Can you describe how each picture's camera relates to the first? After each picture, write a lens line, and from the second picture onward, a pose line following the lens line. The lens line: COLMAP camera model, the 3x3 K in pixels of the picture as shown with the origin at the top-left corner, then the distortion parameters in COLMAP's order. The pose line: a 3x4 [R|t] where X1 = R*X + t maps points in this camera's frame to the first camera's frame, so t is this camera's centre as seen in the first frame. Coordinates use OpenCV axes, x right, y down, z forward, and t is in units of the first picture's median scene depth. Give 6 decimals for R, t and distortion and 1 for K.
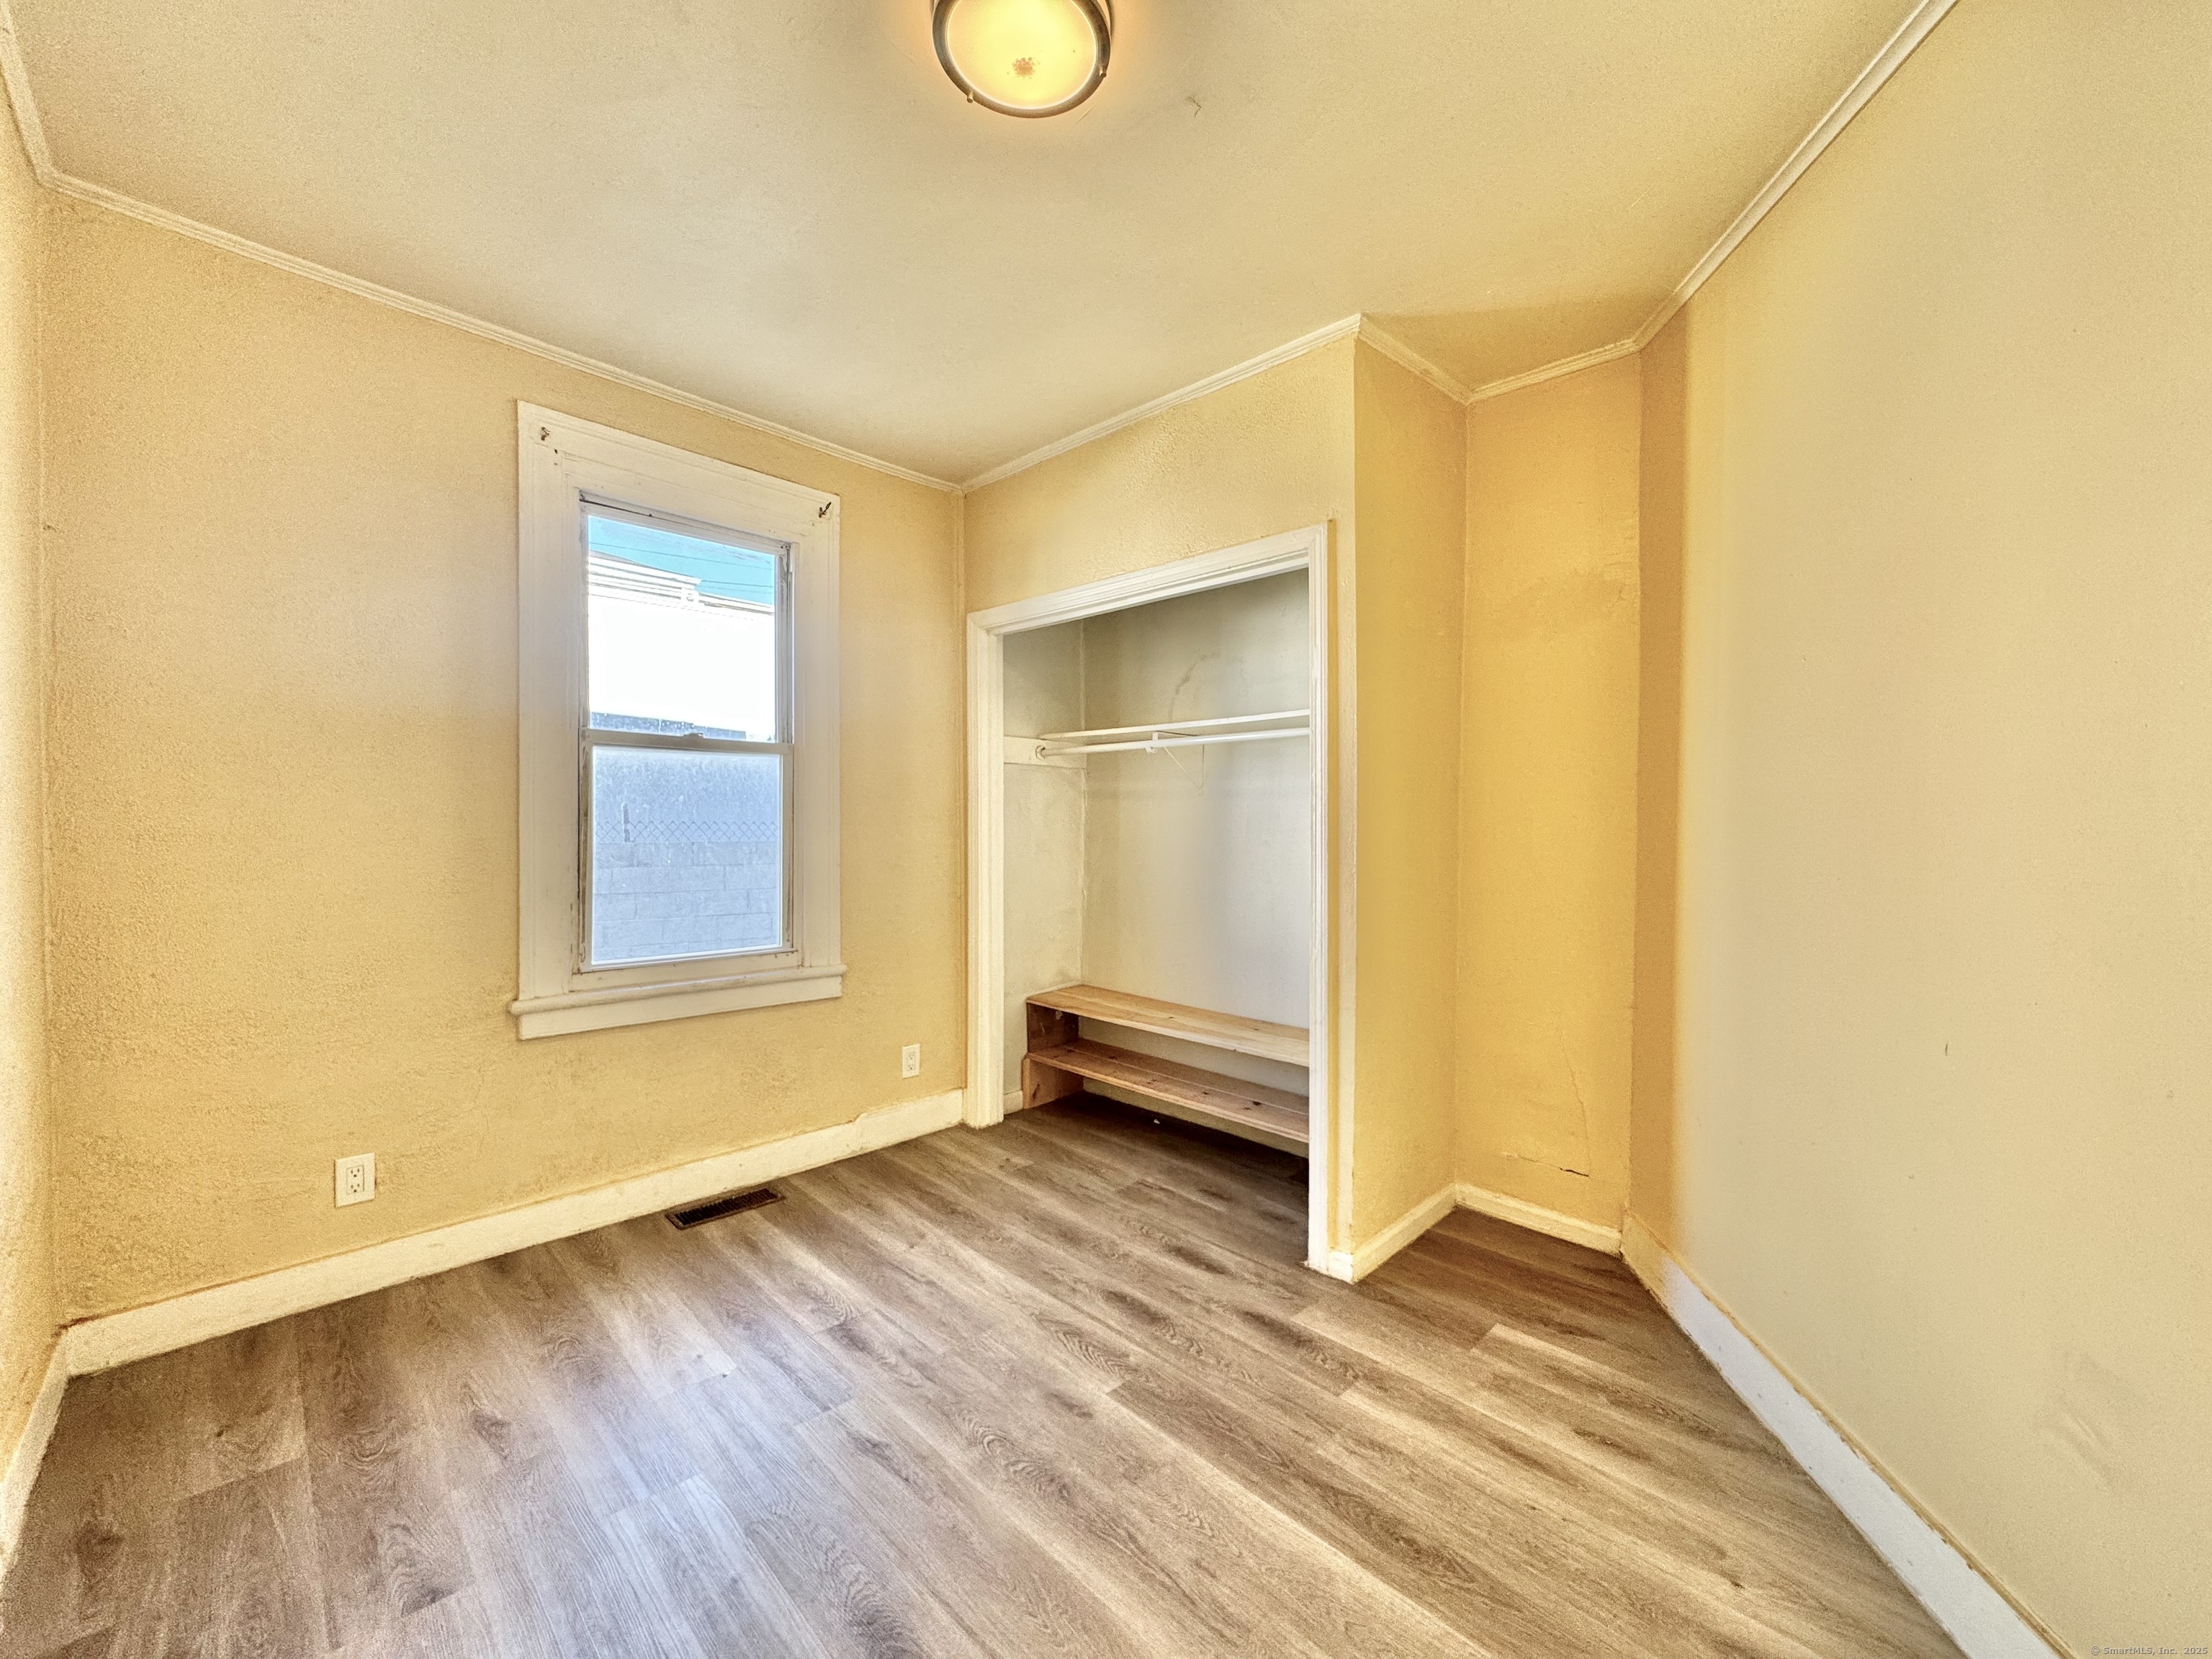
lens RADIAL K [[880.3, 0, 1106.2], [0, 880.3, 840.6], [0, 0, 1]] dist [-0.004457, 0.000738]
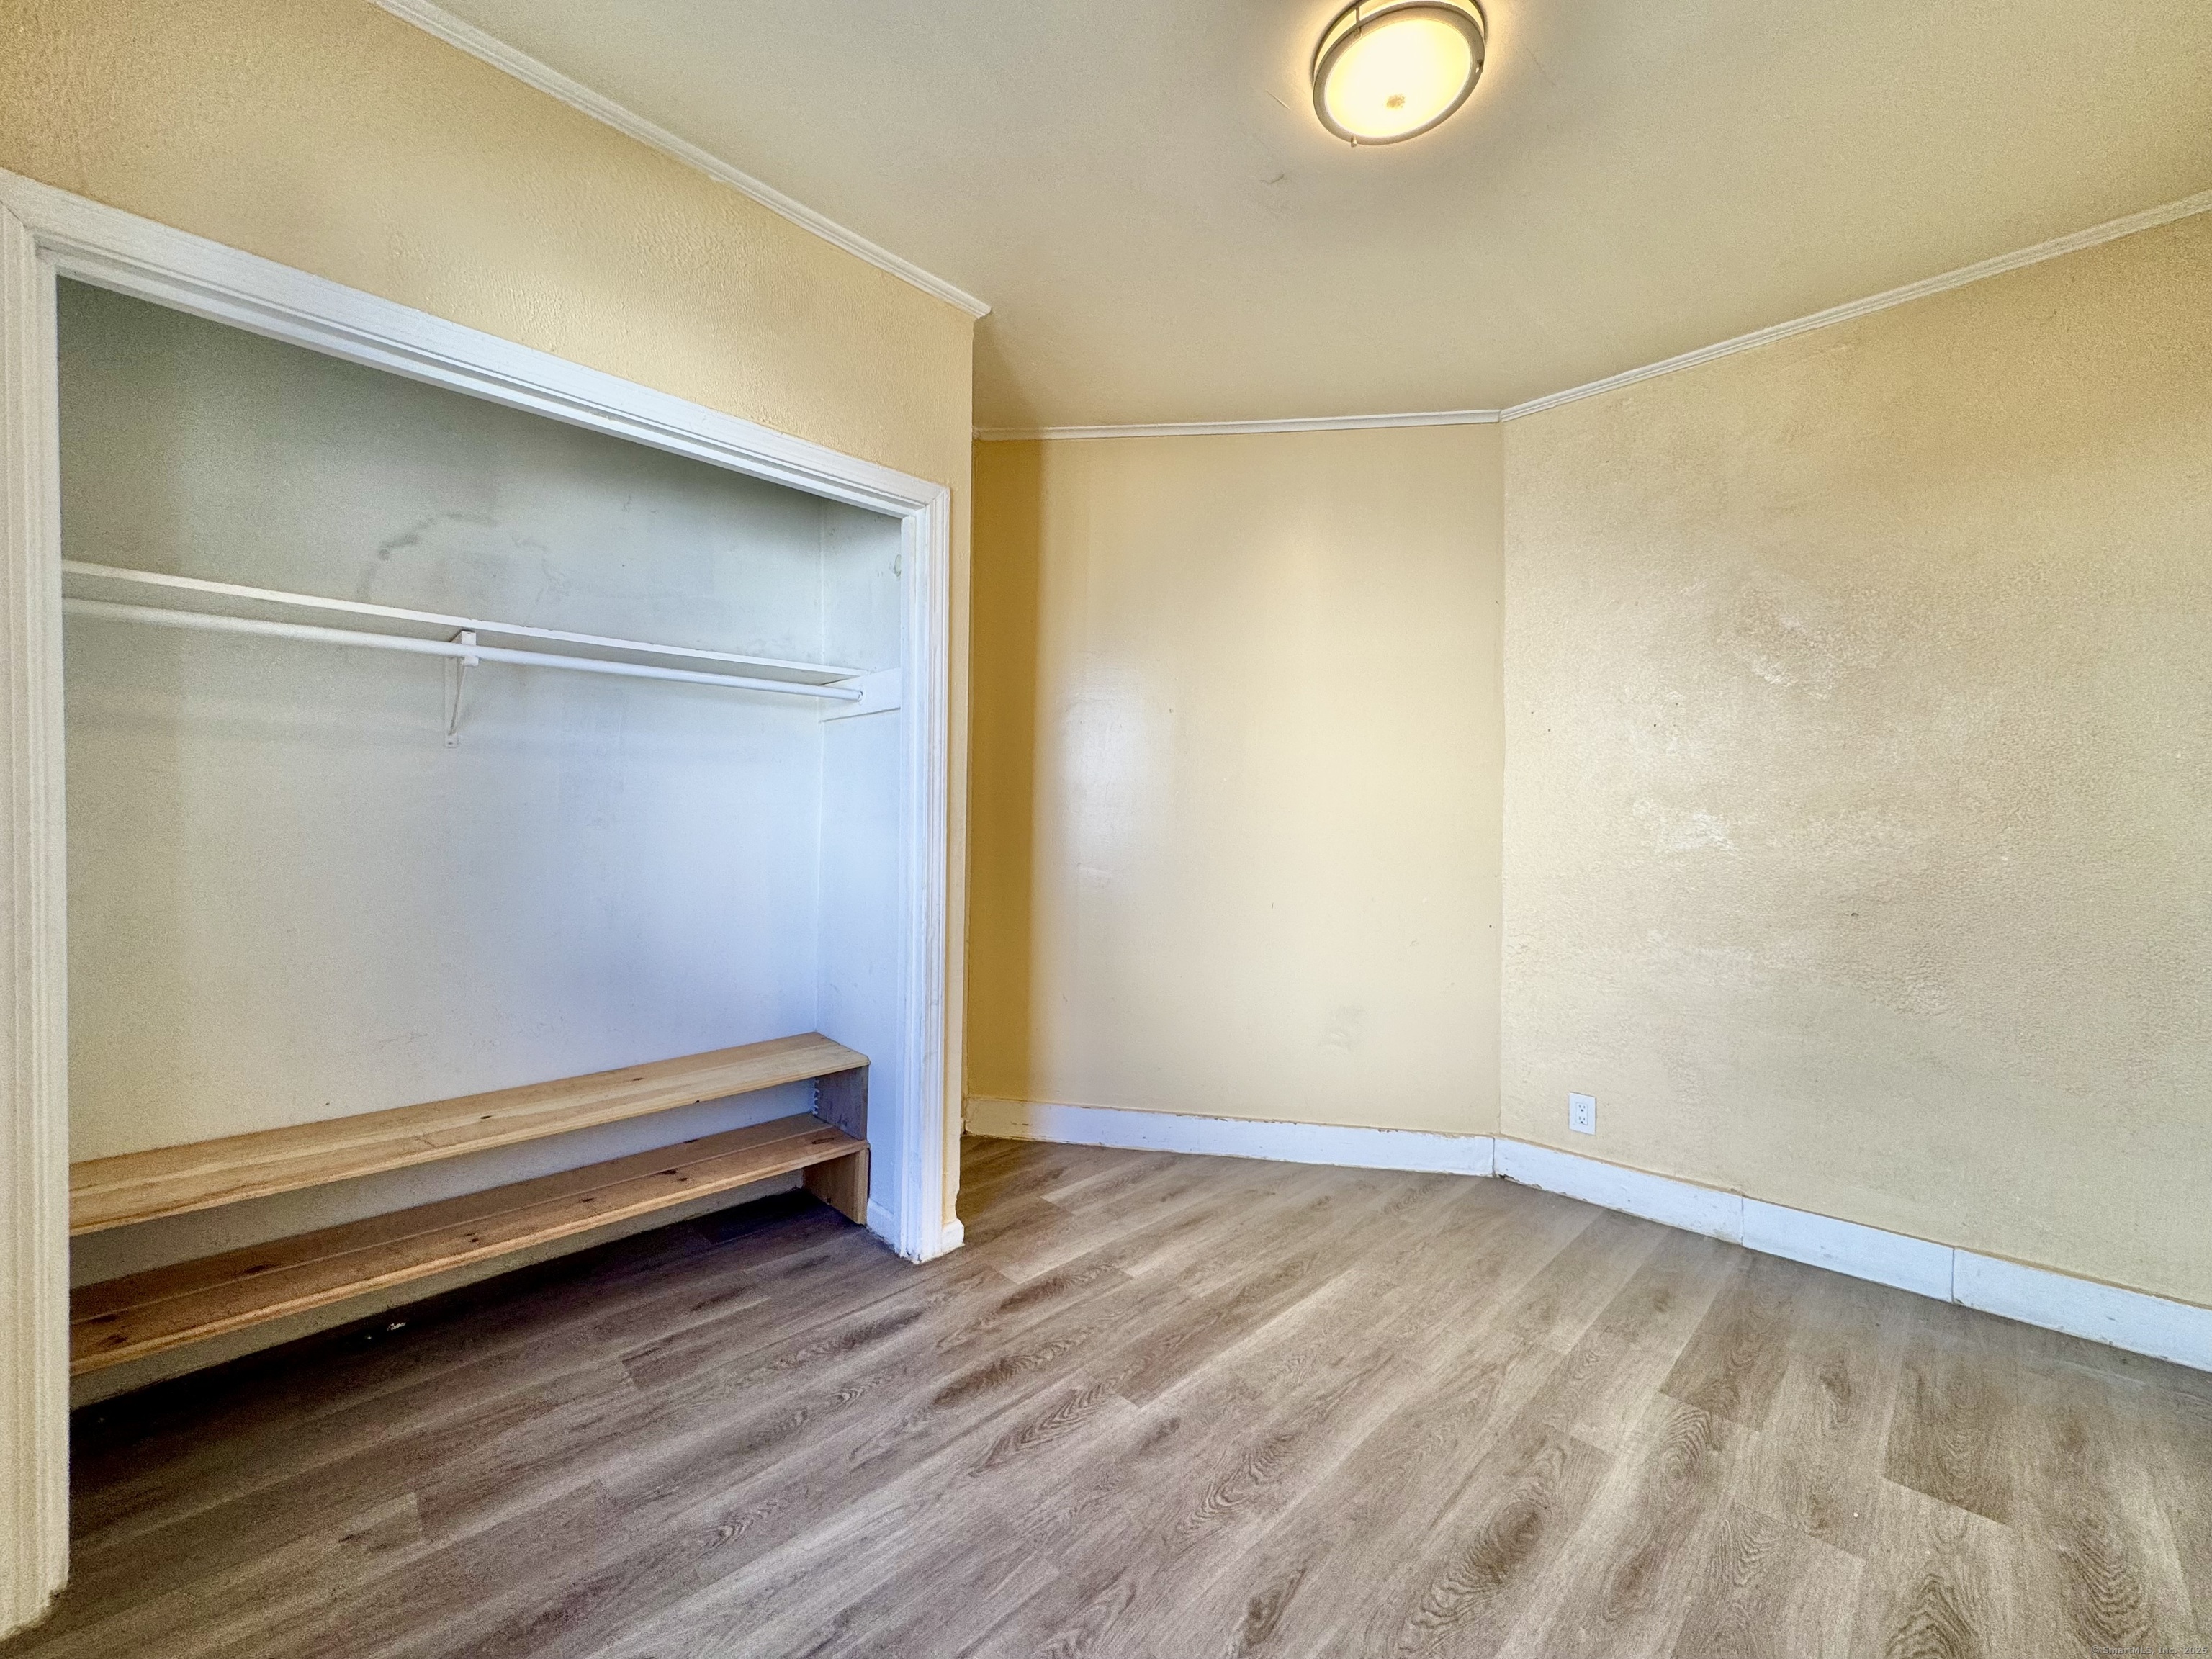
lens RADIAL K [[880.3, 0, 1109.9], [0, 880.3, 836.0], [0, 0, 1]] dist [-0.004457, 0.000738]
pose [[0.004196, -0.031802, 0.999485, -0.699522], [0.011470, 0.999430, 0.031752, -0.003465], [-0.999925, 0.011331, 0.004558, 0.784836]]
